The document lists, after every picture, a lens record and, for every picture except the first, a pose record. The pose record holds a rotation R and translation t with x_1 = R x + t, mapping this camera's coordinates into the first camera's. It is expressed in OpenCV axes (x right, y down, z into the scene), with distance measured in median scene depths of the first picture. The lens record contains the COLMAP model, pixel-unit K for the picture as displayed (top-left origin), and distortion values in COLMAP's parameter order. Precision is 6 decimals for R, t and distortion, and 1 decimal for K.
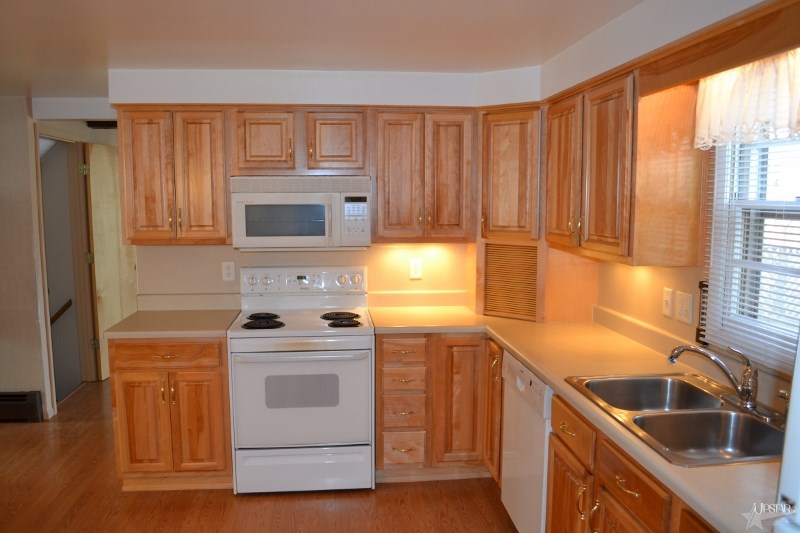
lens RADIAL K [[638.0, 0, 394.8], [0, 638.0, 272.4], [0, 0, 1]] dist [-0.084153, 0.001561]
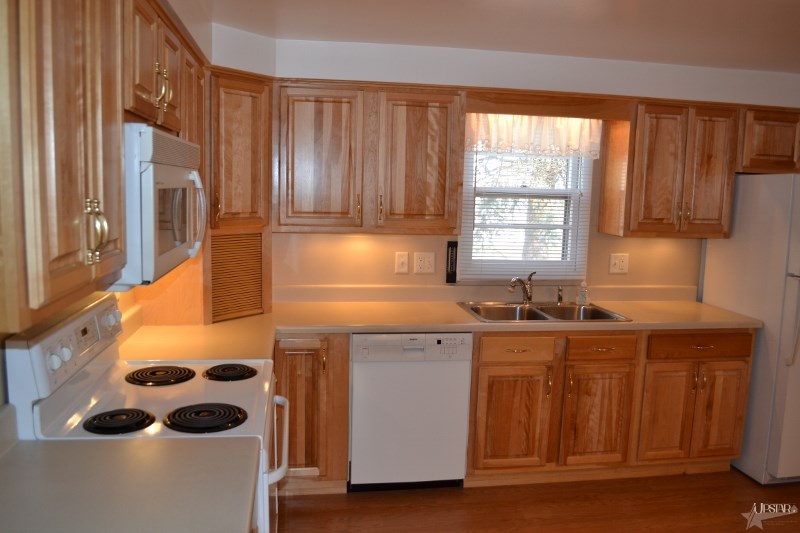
lens RADIAL K [[638.0, 0, 397.1], [0, 638.0, 263.4], [0, 0, 1]] dist [-0.084153, 0.001561]
pose [[-0.057668, -0.115577, 0.991623, -0.713854], [0.092511, 0.988384, 0.120579, -0.091003], [-0.994040, 0.098690, -0.046306, 0.855839]]
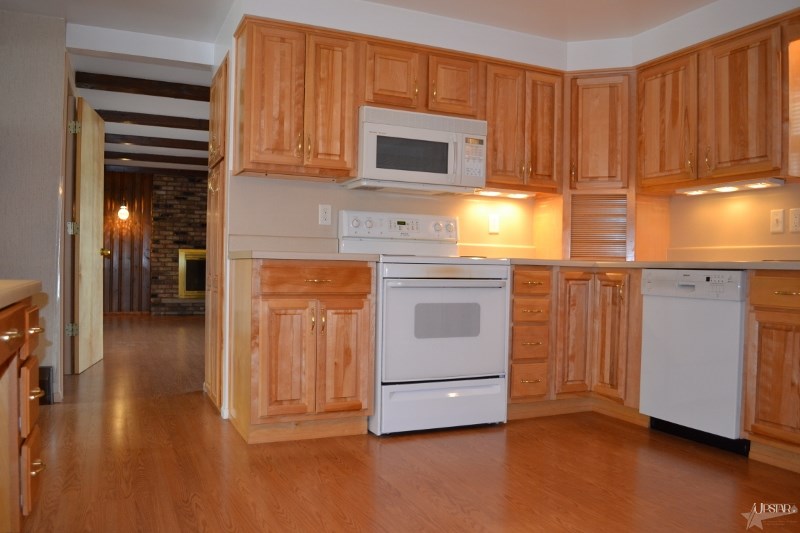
lens RADIAL K [[638.0, 0, 393.2], [0, 638.0, 274.8], [0, 0, 1]] dist [-0.084153, 0.001561]
pose [[0.951139, 0.014408, 0.308426, -0.512556], [0.016768, 0.995026, -0.098192, 0.204798], [-0.308306, 0.098566, 0.946167, 0.085692]]
